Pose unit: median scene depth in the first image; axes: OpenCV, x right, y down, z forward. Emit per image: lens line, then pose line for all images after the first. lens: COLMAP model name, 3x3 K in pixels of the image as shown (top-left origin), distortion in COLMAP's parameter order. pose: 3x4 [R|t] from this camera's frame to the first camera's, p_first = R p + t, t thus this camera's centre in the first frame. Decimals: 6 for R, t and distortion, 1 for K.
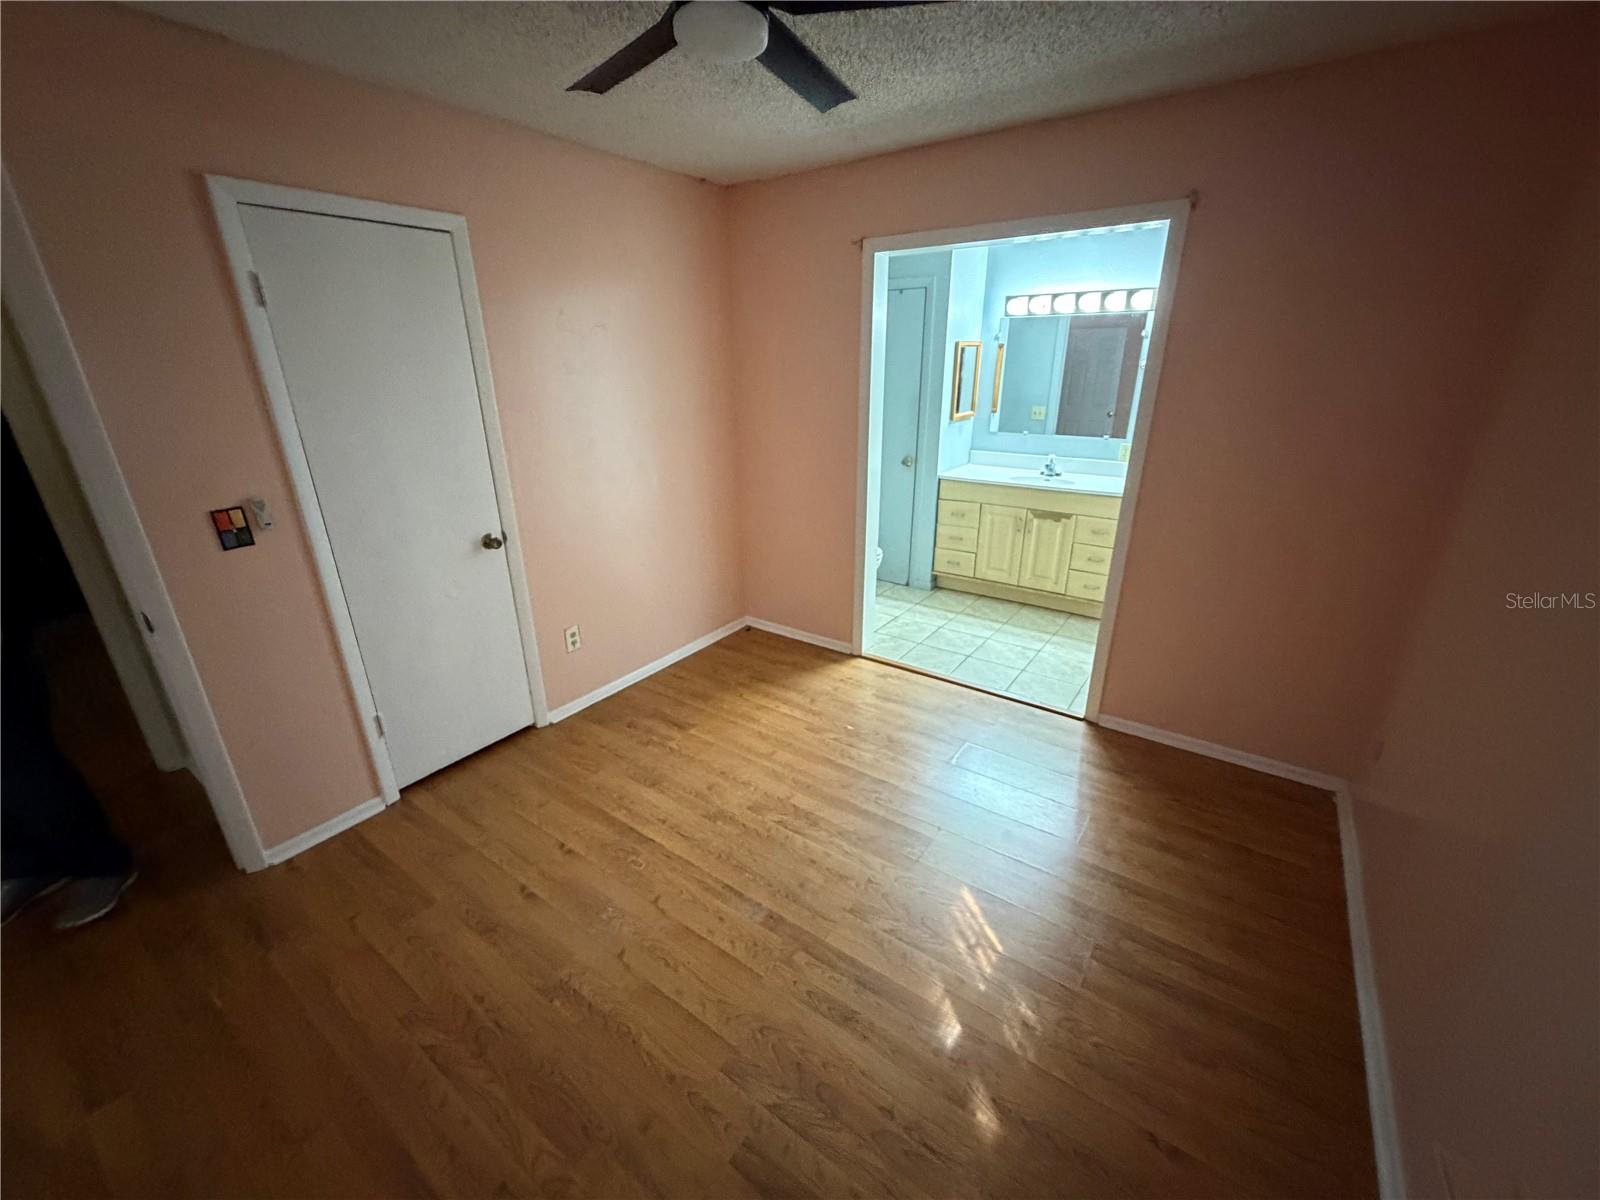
lens RADIAL K [[637.6, 0, 796.1], [0, 637.6, 606.5], [0, 0, 1]] dist [-0.001259, 0.000116]
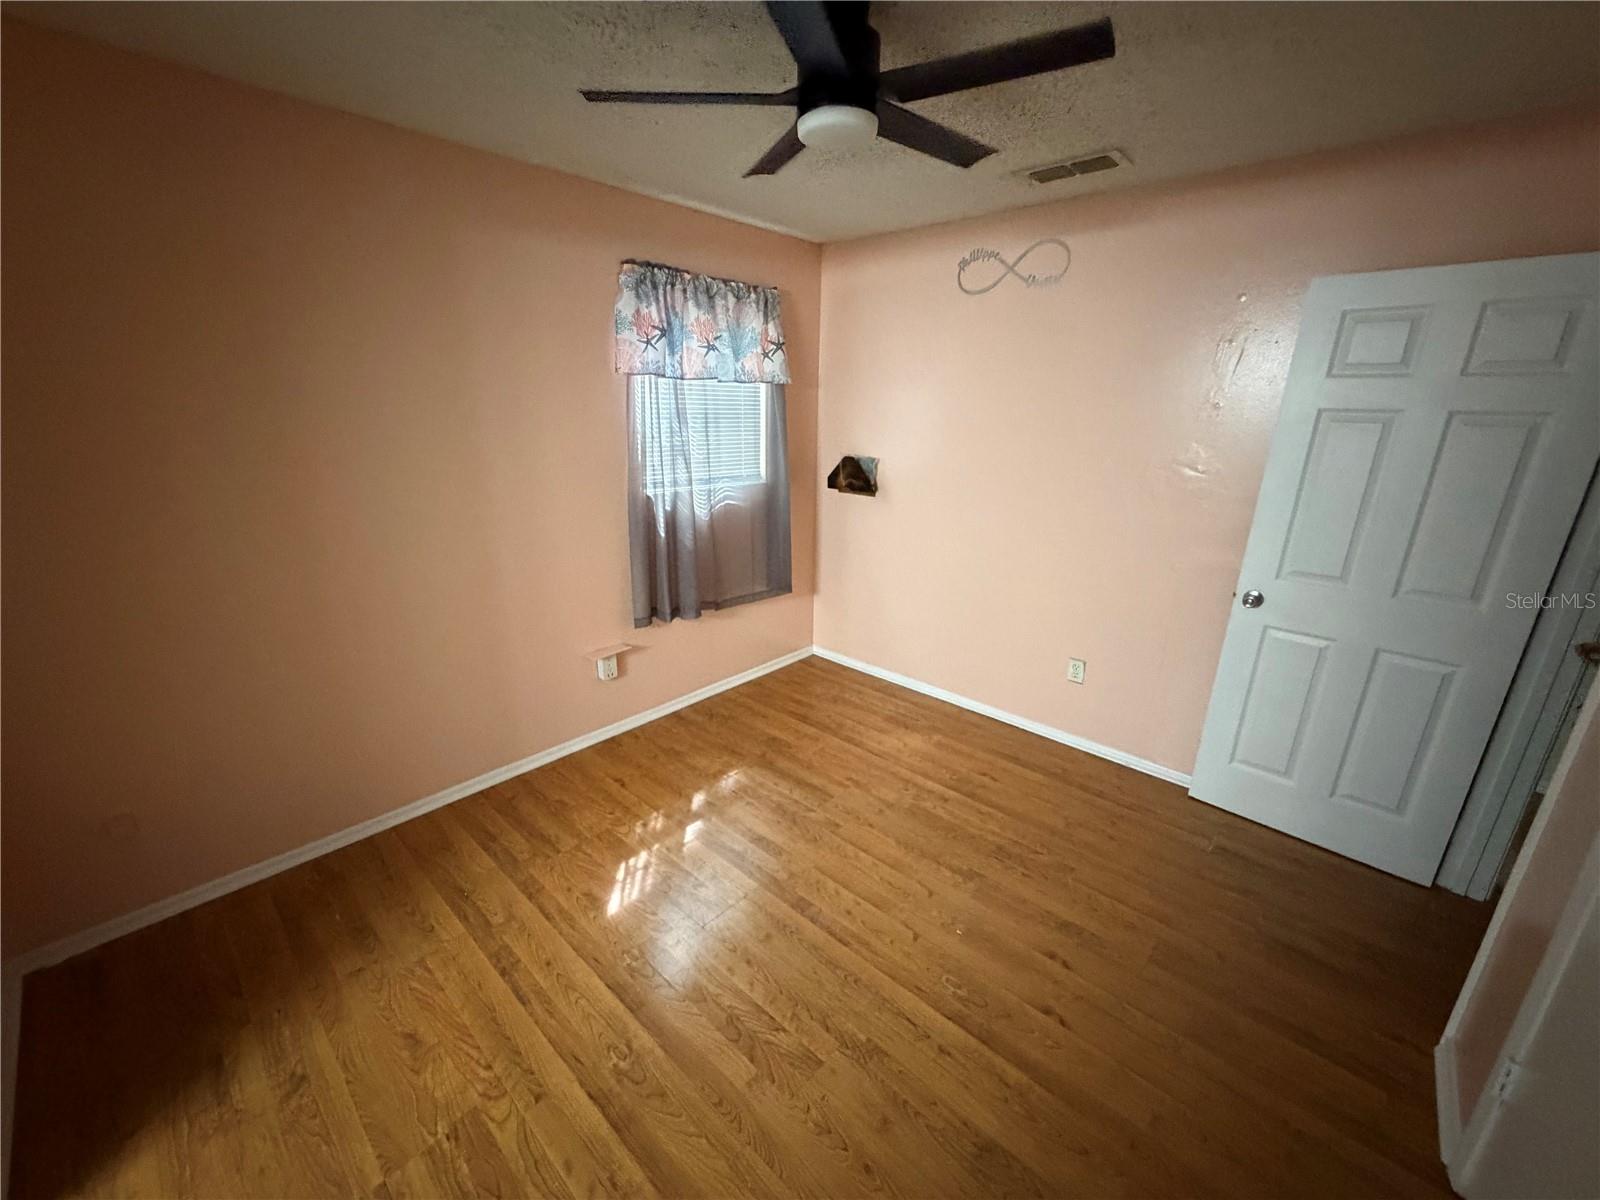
lens RADIAL K [[637.6, 0, 796.1], [0, 637.6, 606.5], [0, 0, 1]] dist [-0.001259, 0.000116]
pose [[-0.992458, -0.039926, 0.115897, -0.111038], [0.041627, 0.779514, 0.625000, -0.488690], [-0.115297, 0.625111, -0.771973, 1.260437]]
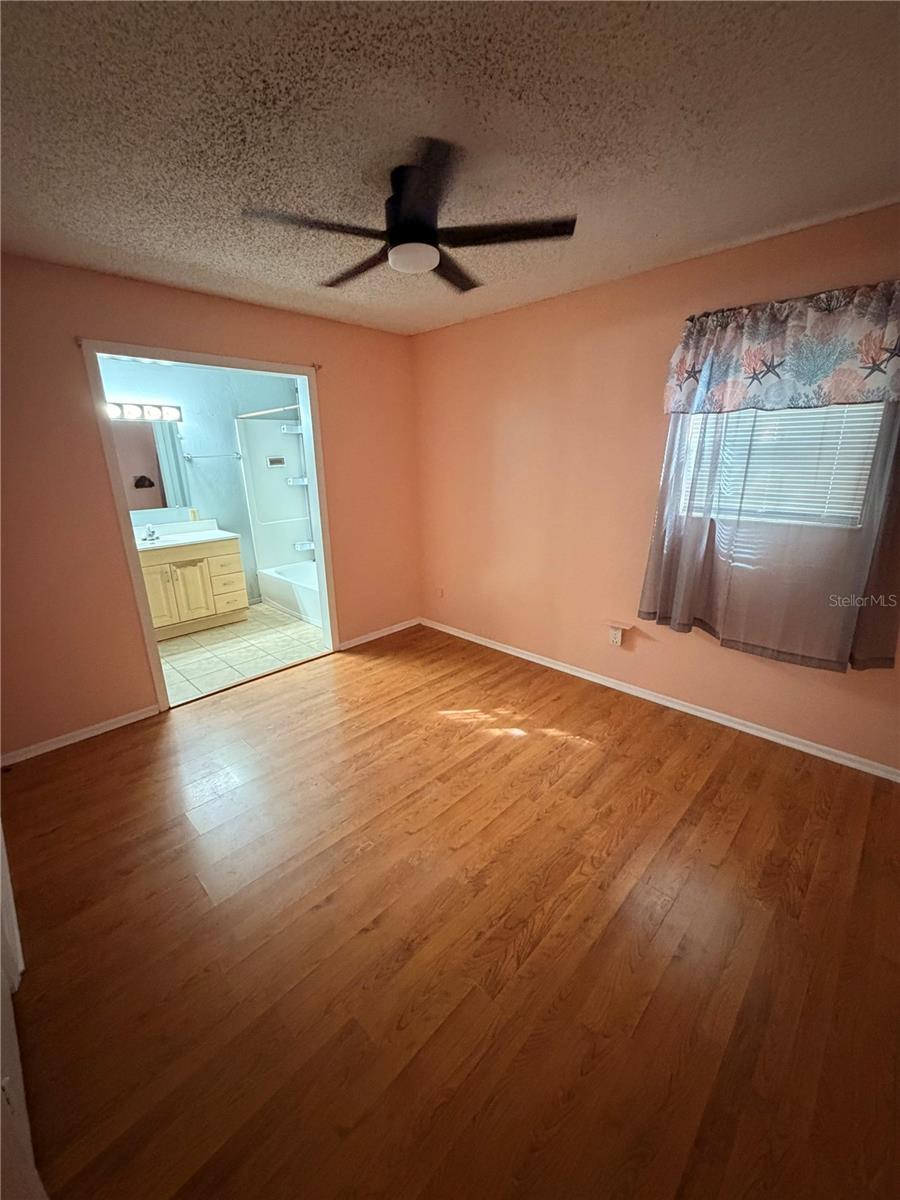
lens RADIAL K [[478.2, 0, 450.0], [0, 478.2, 600.0], [0, 0, 1]] dist [-0.001259, 0.000116]
pose [[0.149665, -0.281887, 0.947703, -0.871024], [0.372328, 0.904010, 0.210091, -0.133713], [-0.915954, 0.321413, 0.240253, 0.453681]]
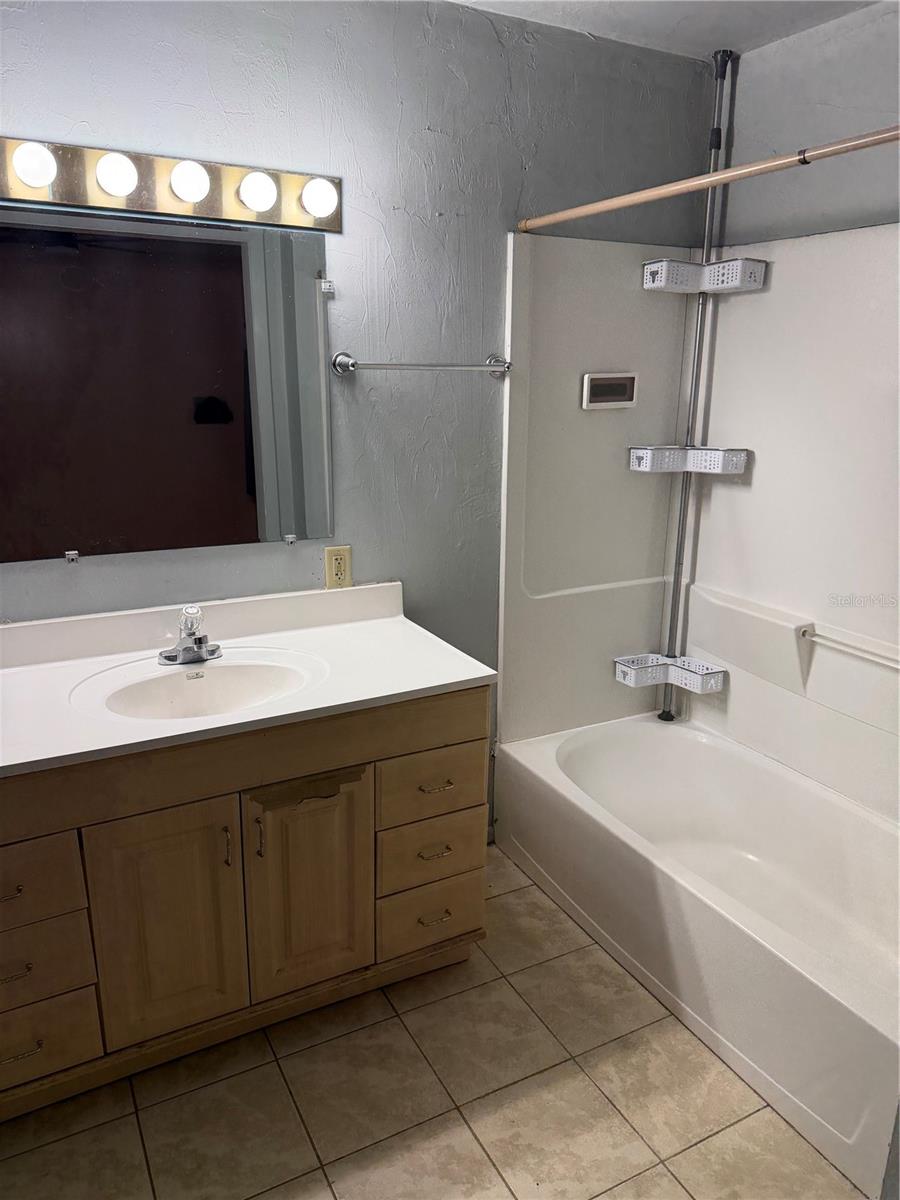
lens RADIAL K [[847.3, 0, 452.9], [0, 847.3, 604.8], [0, 0, 1]] dist [0.079982, -0.130288]
pose [[0.436691, -0.233041, 0.868903, 0.096114], [0.306716, 0.946563, 0.099720, -0.441162], [-0.845711, 0.222960, 0.484833, 1.176322]]
